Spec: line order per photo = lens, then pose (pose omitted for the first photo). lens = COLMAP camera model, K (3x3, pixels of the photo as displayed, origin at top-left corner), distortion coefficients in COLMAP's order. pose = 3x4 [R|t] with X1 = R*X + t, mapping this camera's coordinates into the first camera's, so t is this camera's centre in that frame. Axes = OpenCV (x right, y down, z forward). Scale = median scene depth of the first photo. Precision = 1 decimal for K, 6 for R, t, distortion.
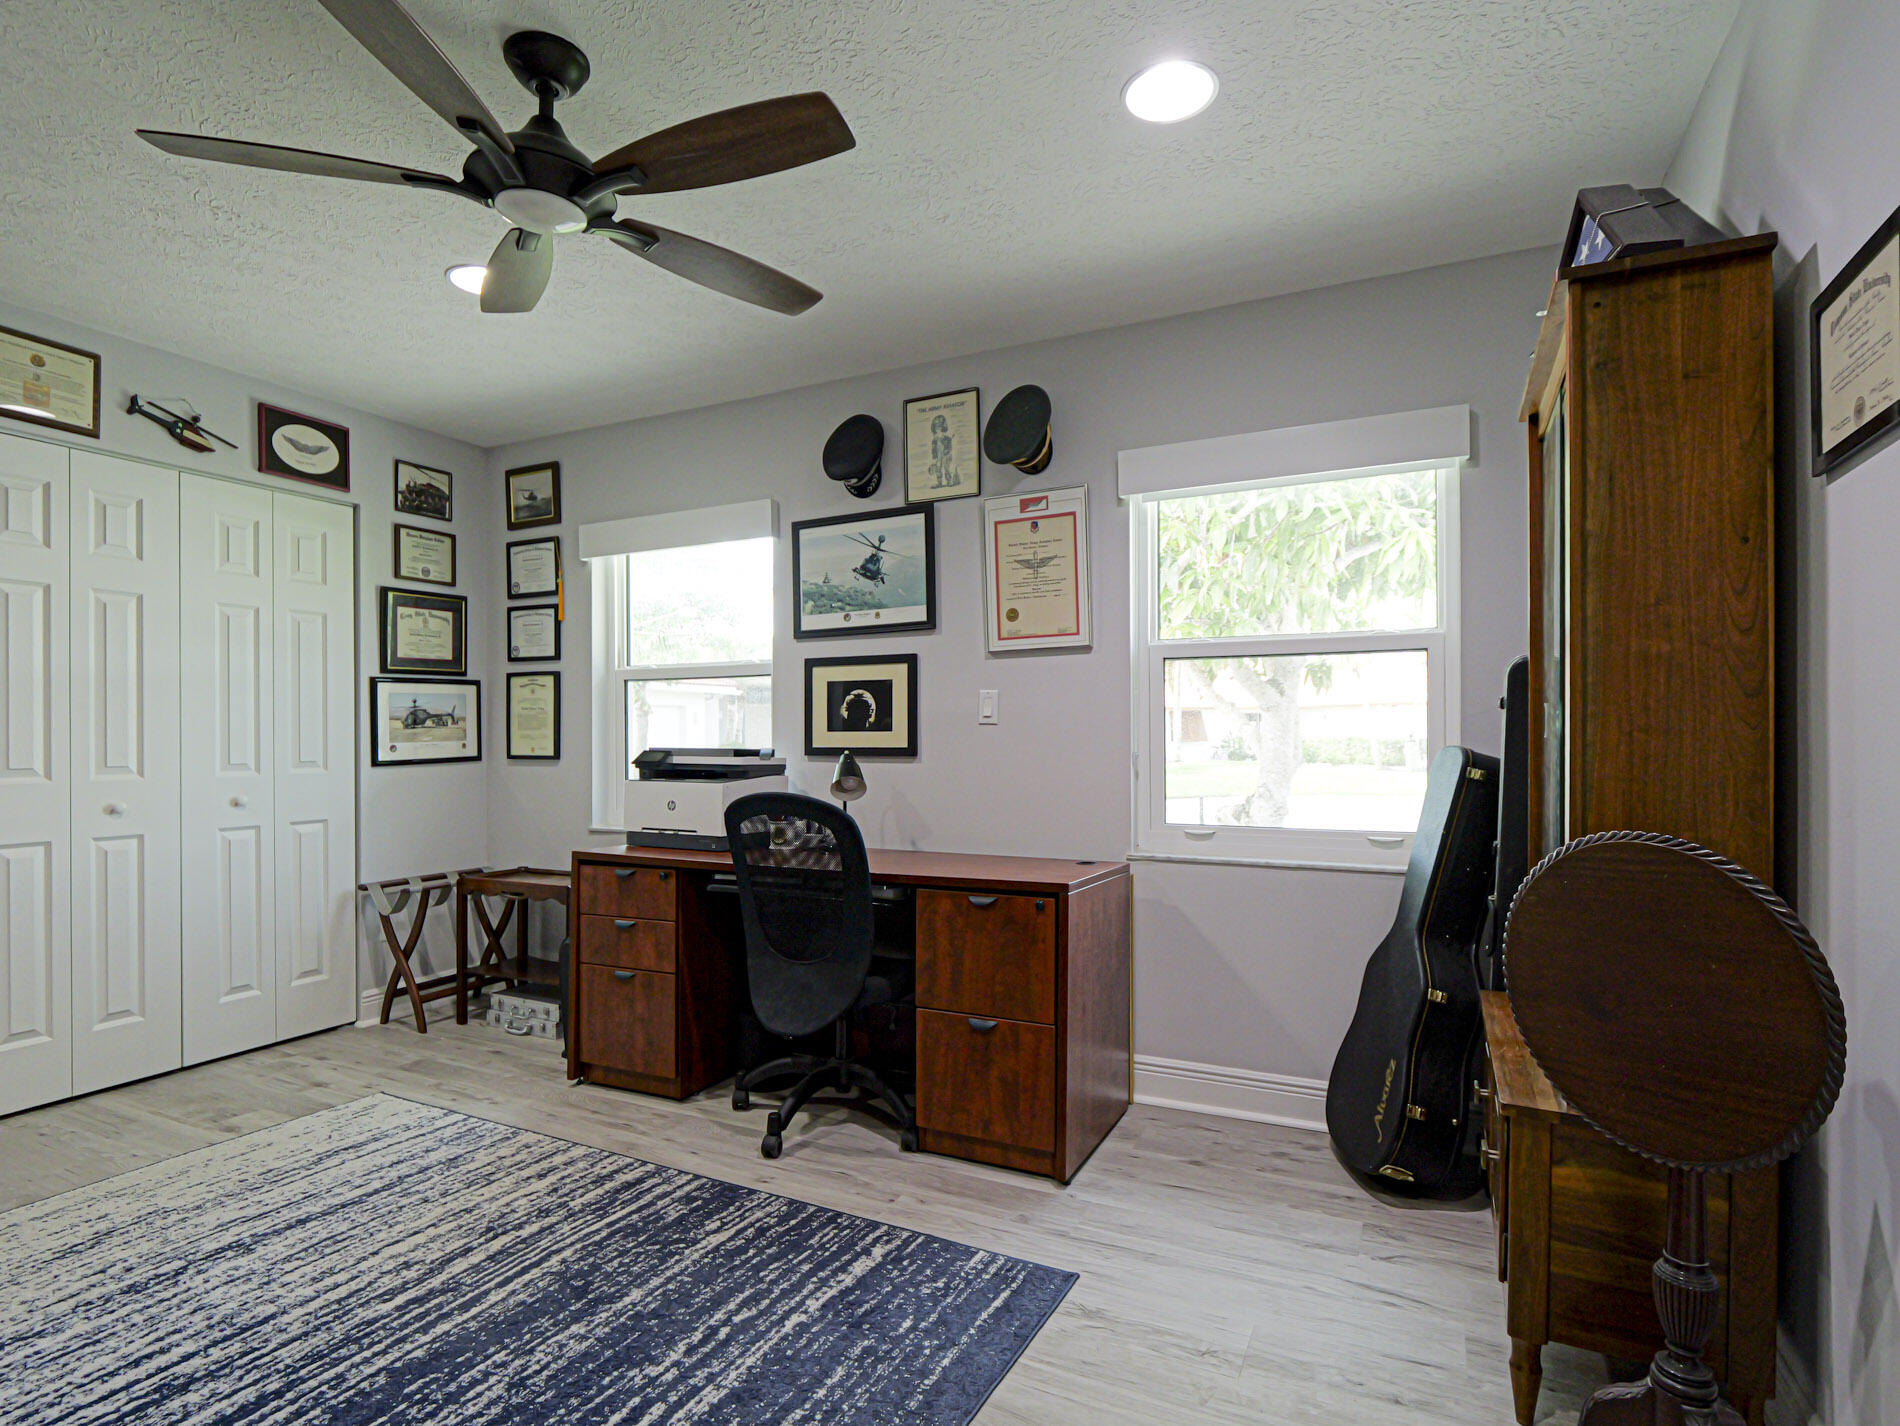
lens RADIAL K [[1000.7, 0, 948.0], [0, 1000.7, 730.2], [0, 0, 1]] dist [-0.001691, -0.000654]
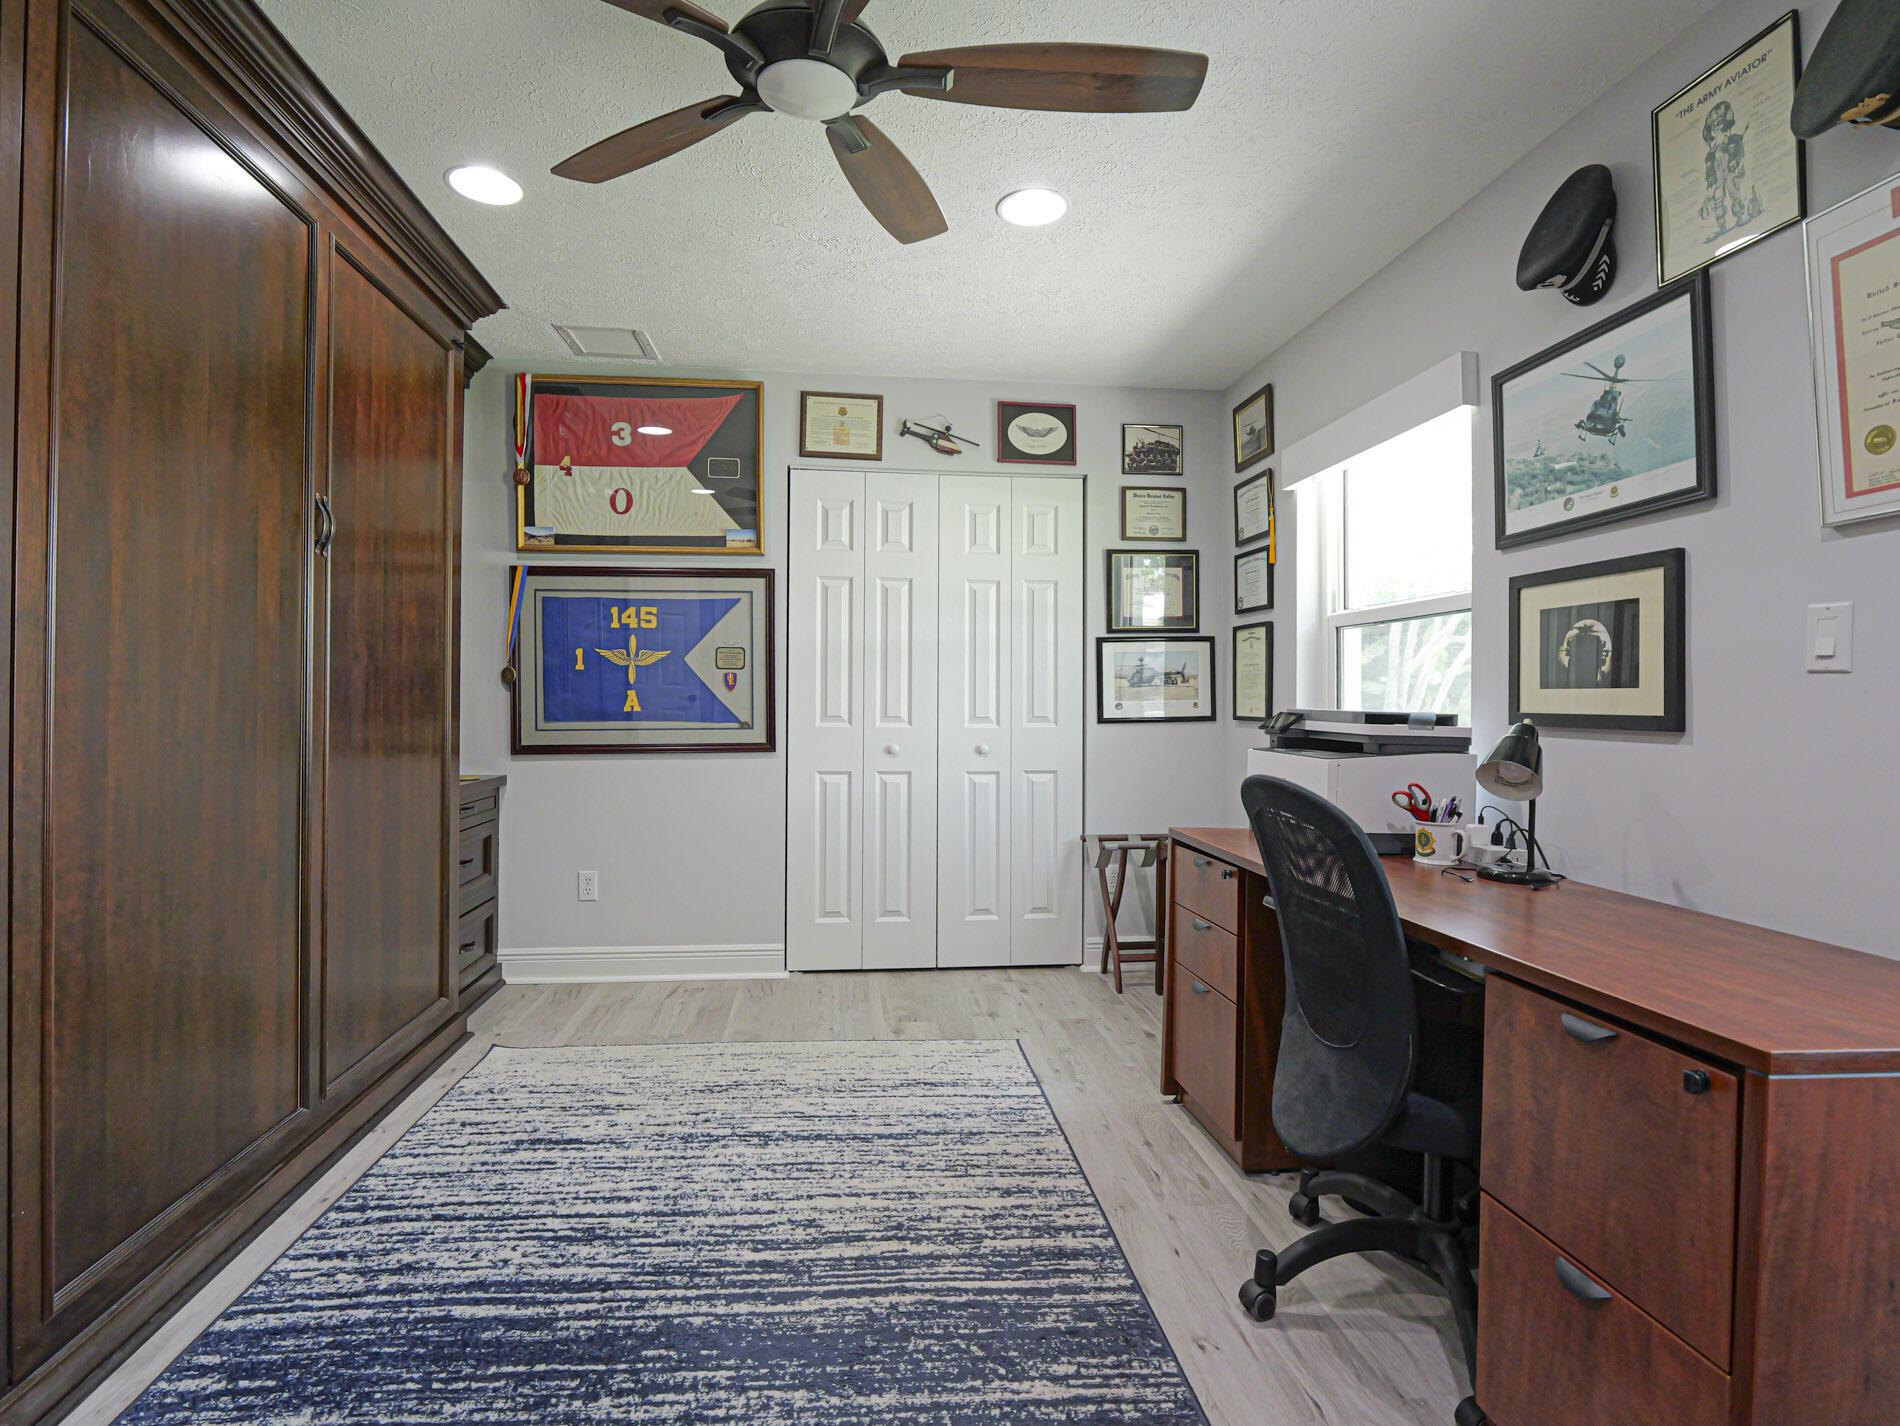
lens RADIAL K [[952.1, 0, 928.7], [0, 952.1, 685.3], [0, 0, 1]] dist [-0.015581, 0.000414]
pose [[0.522785, -0.005030, -0.852450, 0.222518], [-0.002533, 0.999969, -0.007454, 0.005671], [0.852461, 0.006057, 0.522756, 0.417490]]
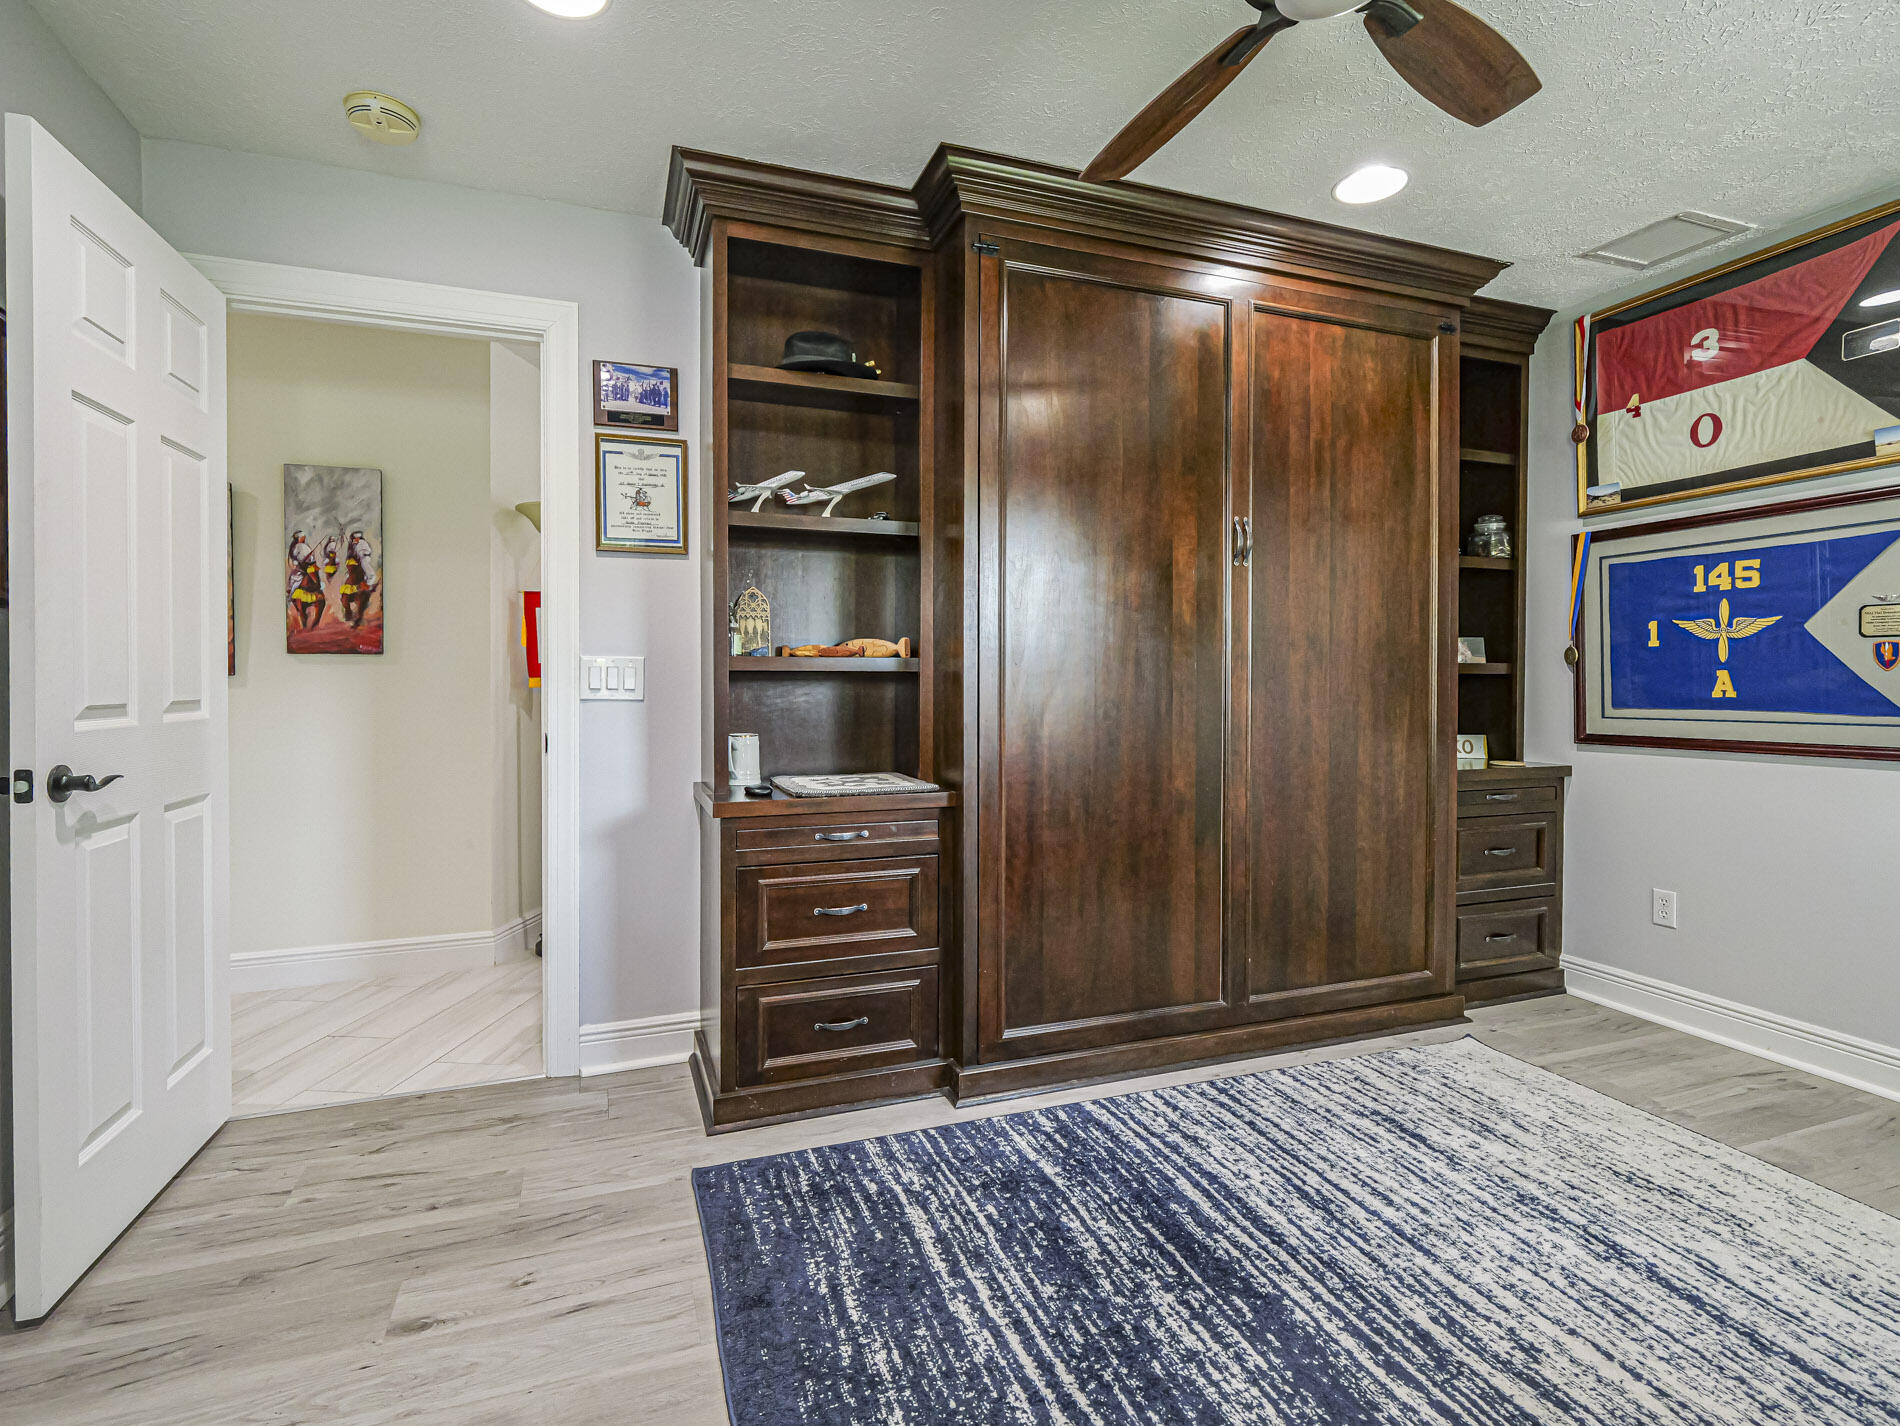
lens RADIAL K [[930.0, 0, 925.3], [0, 930.0, 687.1], [0, 0, 1]] dist [0.000619, 0.000571]
pose [[-0.704047, 0.009215, -0.710094, 0.204243], [0.005875, 0.999957, 0.007152, 0.009259], [0.710130, 0.000863, -0.704071, 0.809521]]
